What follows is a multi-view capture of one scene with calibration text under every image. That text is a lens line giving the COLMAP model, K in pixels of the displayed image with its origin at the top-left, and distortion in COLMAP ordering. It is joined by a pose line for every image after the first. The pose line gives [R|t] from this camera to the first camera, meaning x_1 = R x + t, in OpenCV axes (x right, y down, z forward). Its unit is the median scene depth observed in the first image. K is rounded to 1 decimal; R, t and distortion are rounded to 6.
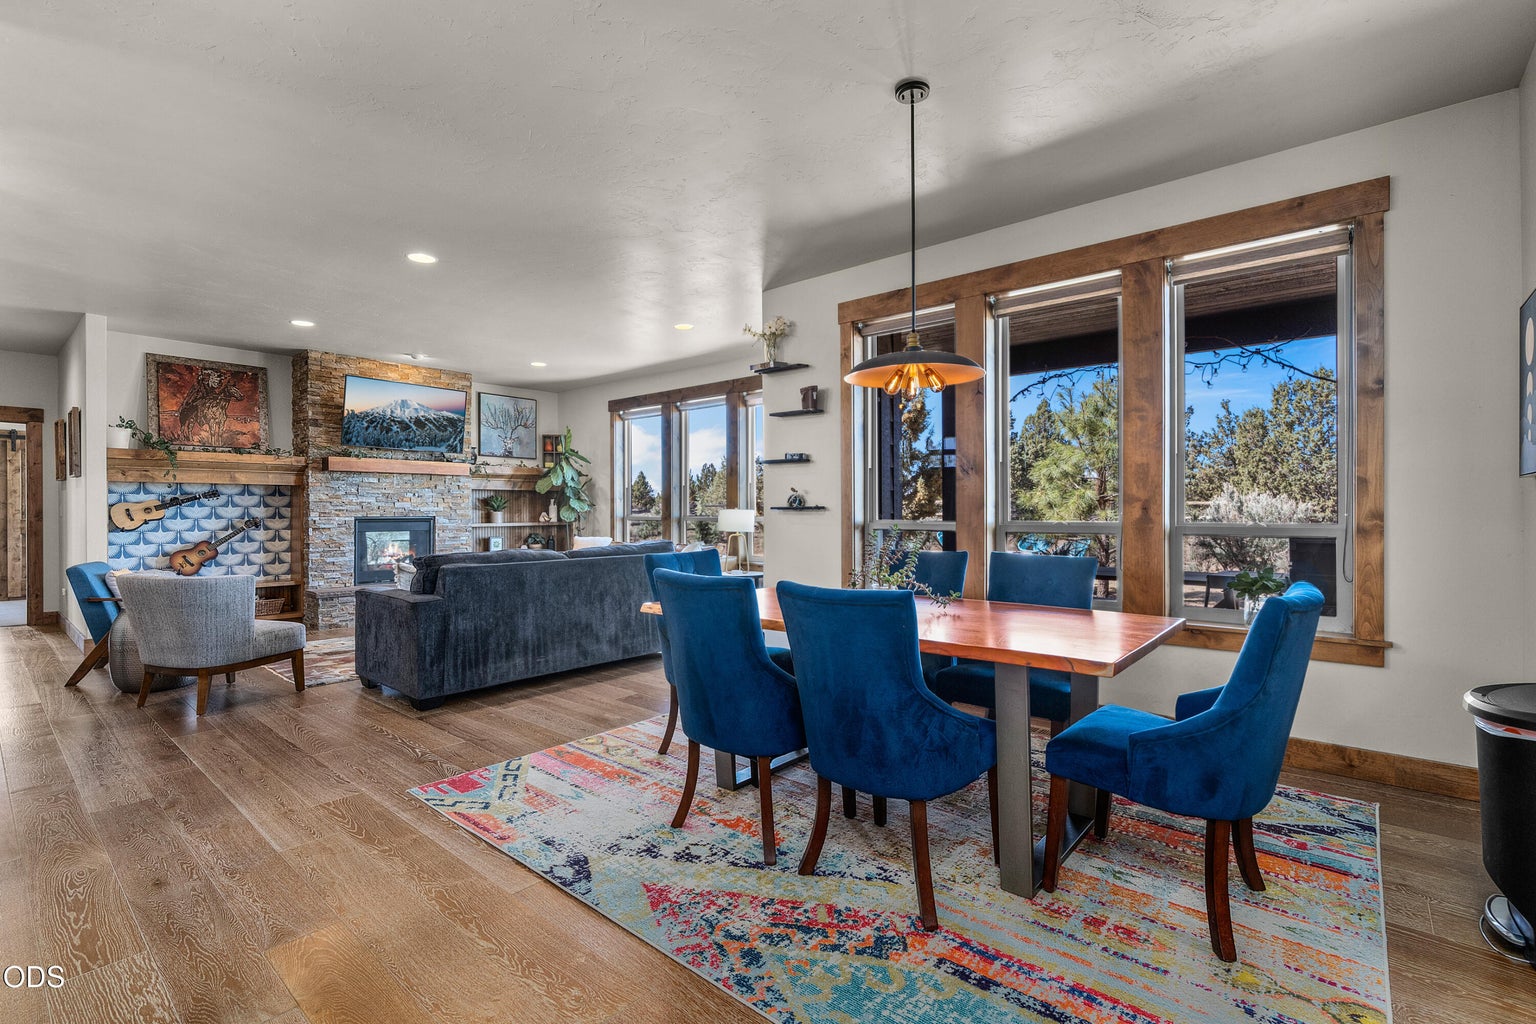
lens RADIAL K [[695.3, 0, 765.2], [0, 695.3, 507.8], [0, 0, 1]] dist [-0.002067, 0.000085]
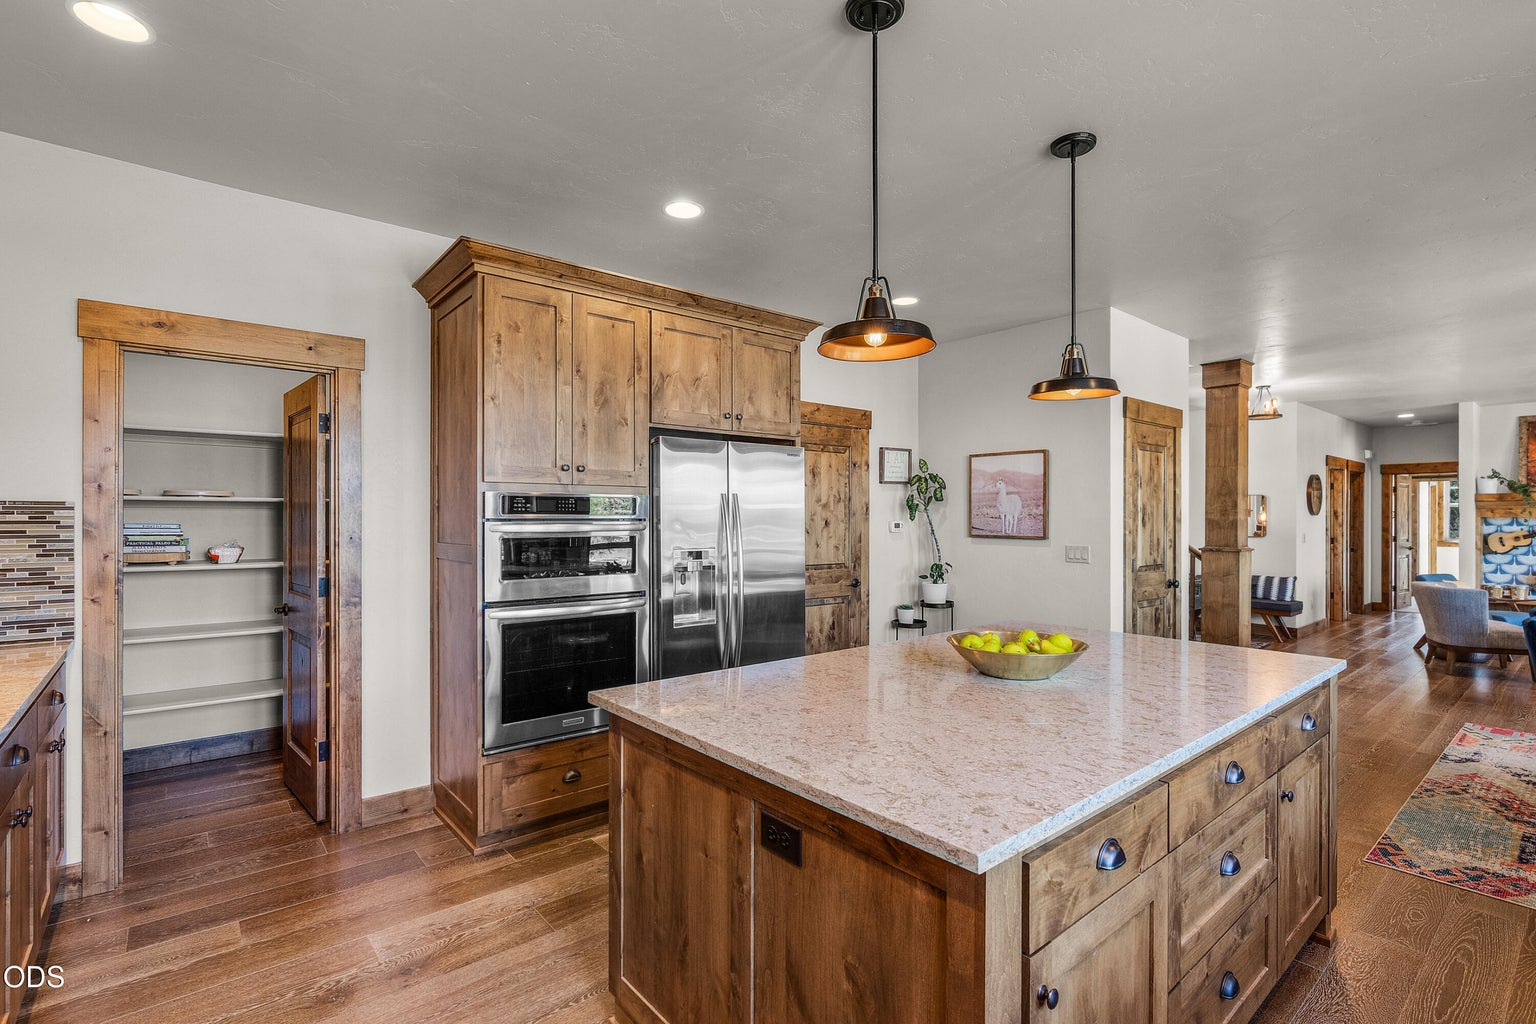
lens RADIAL K [[695.3, 0, 766.1], [0, 695.3, 517.3], [0, 0, 1]] dist [-0.002067, 0.000085]
pose [[-0.168905, 0.004935, -0.985620, 0.632618], [-0.002670, 0.999982, 0.005465, -0.040121], [0.985629, 0.003555, -0.168889, -0.167403]]
